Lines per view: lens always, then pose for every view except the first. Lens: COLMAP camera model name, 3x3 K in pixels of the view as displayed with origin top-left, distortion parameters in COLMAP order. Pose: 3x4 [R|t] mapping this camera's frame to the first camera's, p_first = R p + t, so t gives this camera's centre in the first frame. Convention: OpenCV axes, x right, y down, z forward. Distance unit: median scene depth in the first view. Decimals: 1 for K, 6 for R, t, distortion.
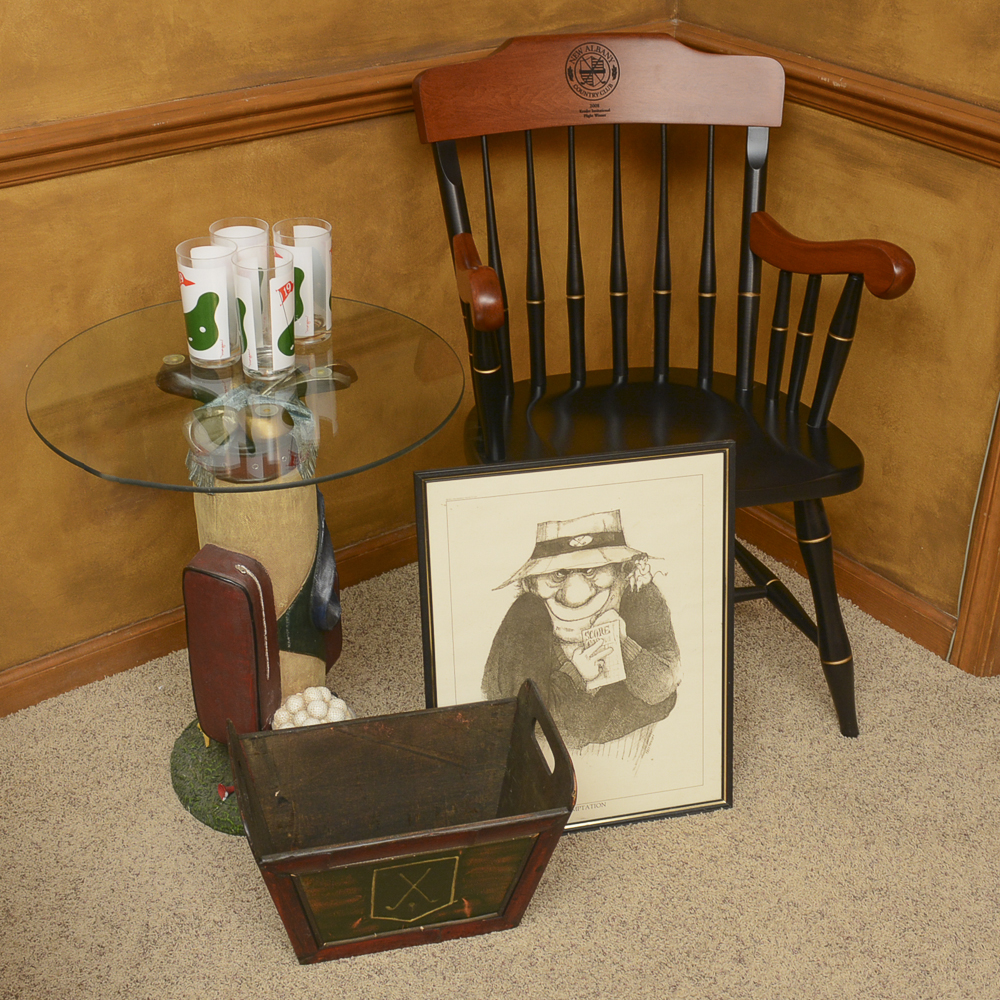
lens RADIAL K [[1587.6, 0, 500.0], [0, 1587.6, 500.0], [0, 0, 1]] dist [-0.017336, -0.085541]
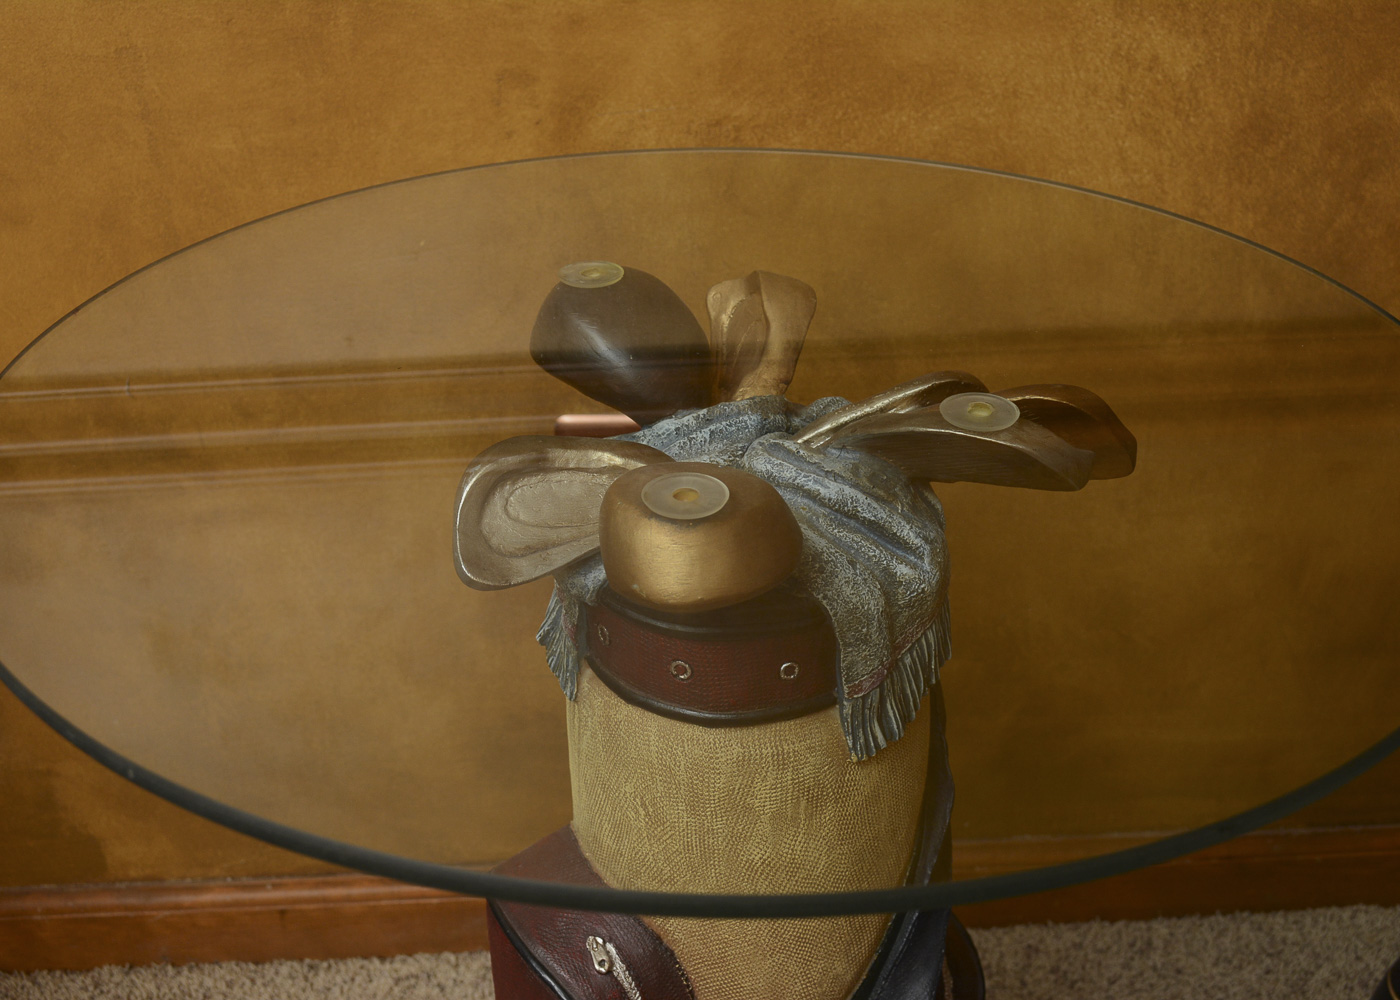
lens RADIAL K [[1562.2, 0, 700.0], [0, 1562.2, 500.0], [0, 0, 1]] dist [-0.046749, -0.031275]
pose [[0.837242, 0.248491, -0.487113, -0.015466], [-0.262963, 0.963985, 0.039780, -0.056731], [0.479455, 0.094787, 0.872433, 0.678301]]
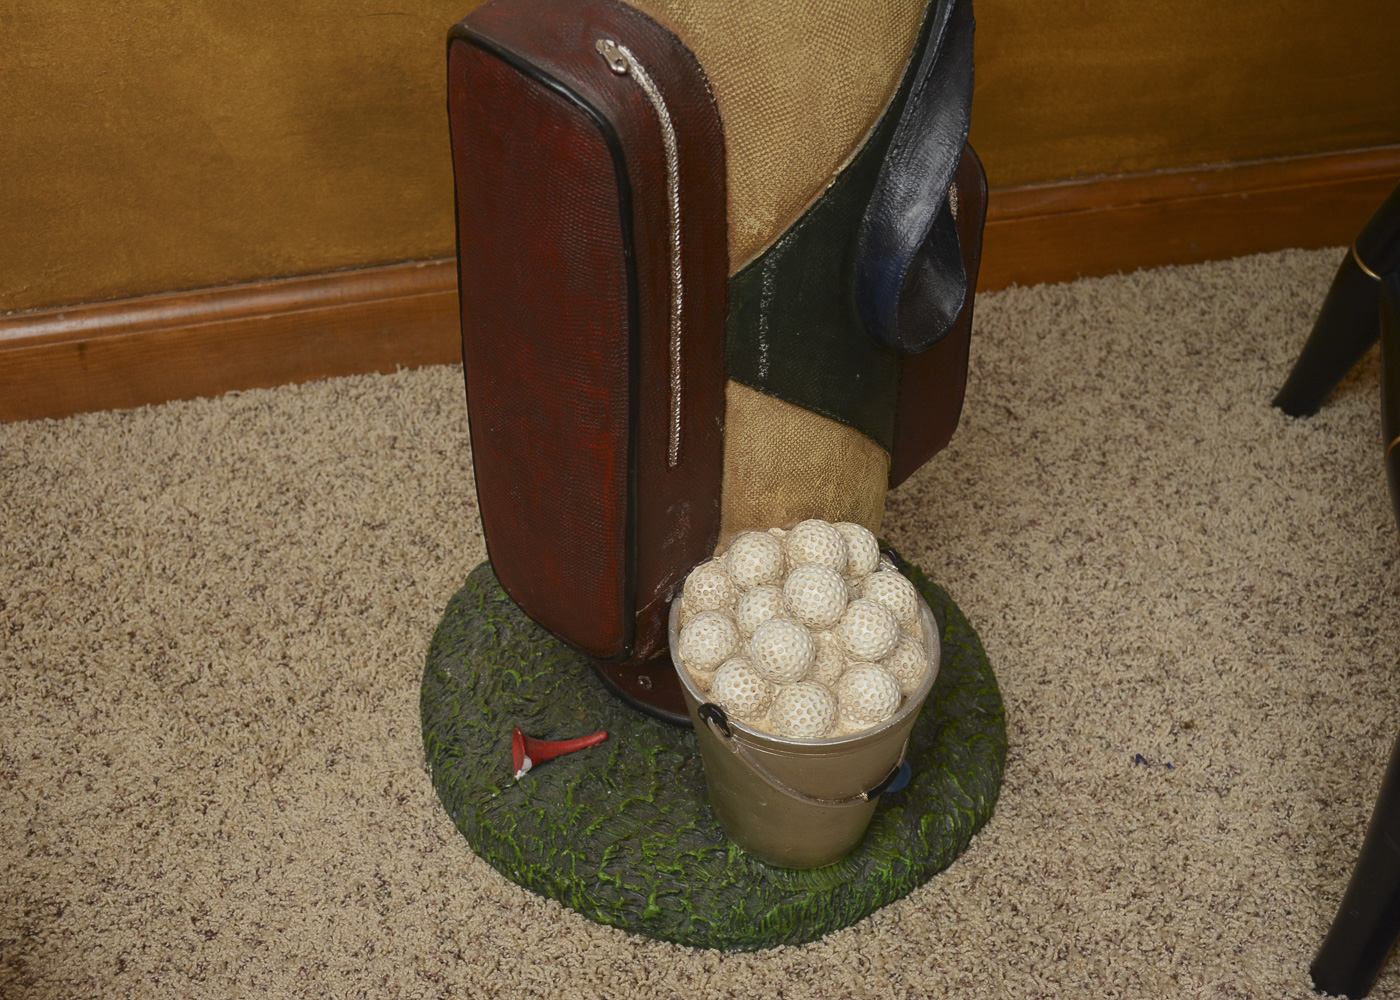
lens RADIAL K [[1854.1, 0, 700.0], [0, 1854.1, 500.0], [0, 0, 1]] dist [-0.027241, -0.086160]
pose [[0.929892, 0.229065, -0.287802, -0.036175], [-0.187696, 0.968388, 0.164301, 0.058472], [0.316340, -0.098763, 0.943491, 0.646744]]
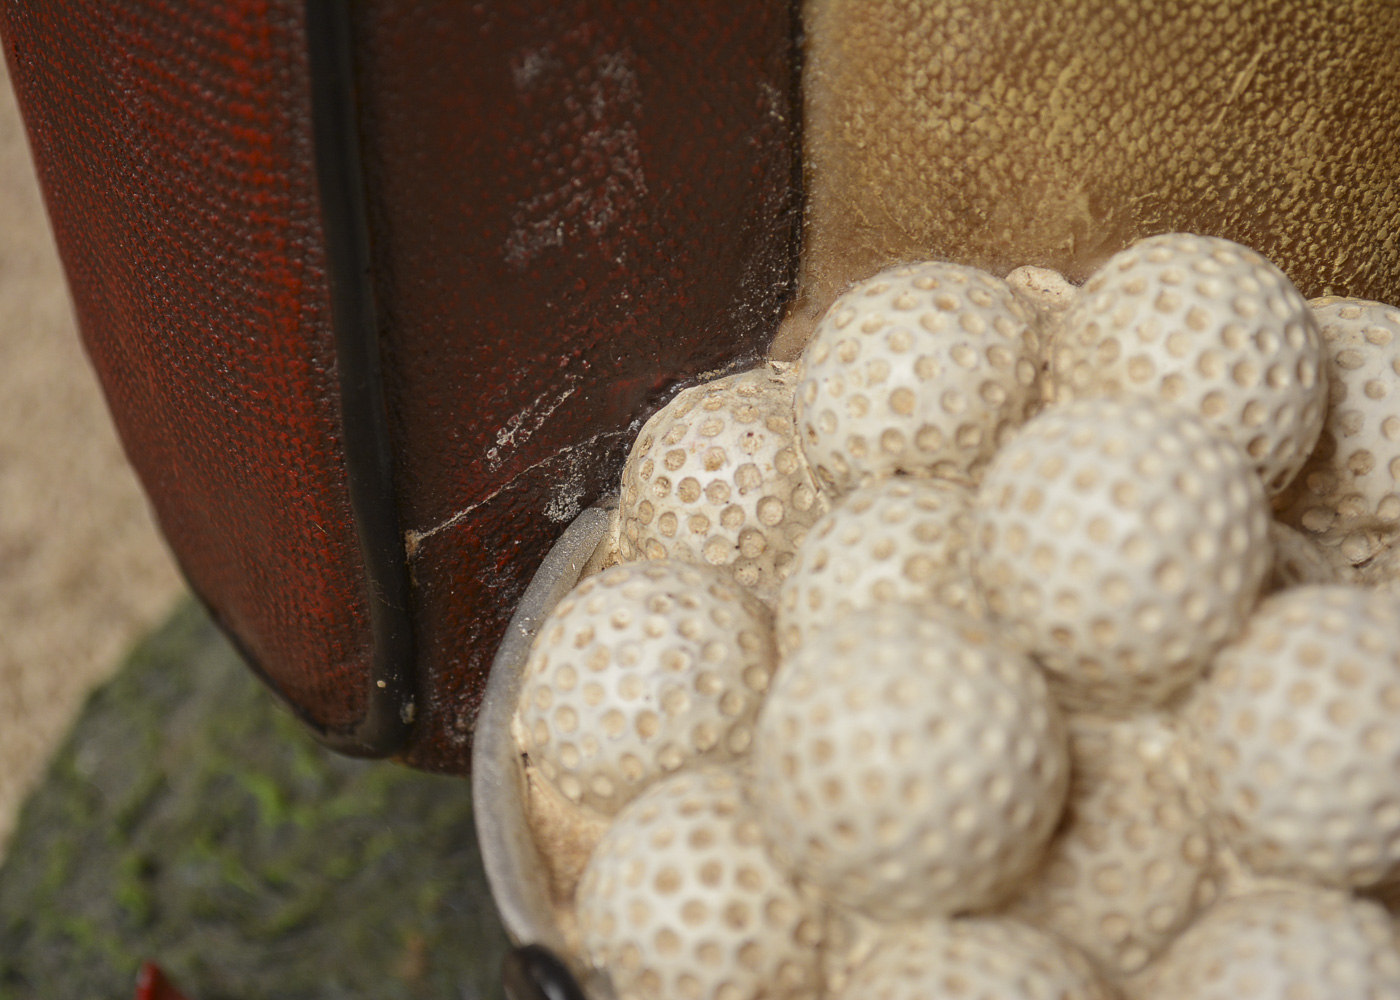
lens RADIAL K [[3004.1, 0, 700.0], [0, 3004.1, 500.0], [0, 0, 1]] dist [0.032244, 0.078574]
pose [[0.785086, 0.328532, -0.525078, -0.062719], [-0.288728, 0.944114, 0.159014, 0.114139], [0.547975, 0.026765, 0.836066, 0.873915]]
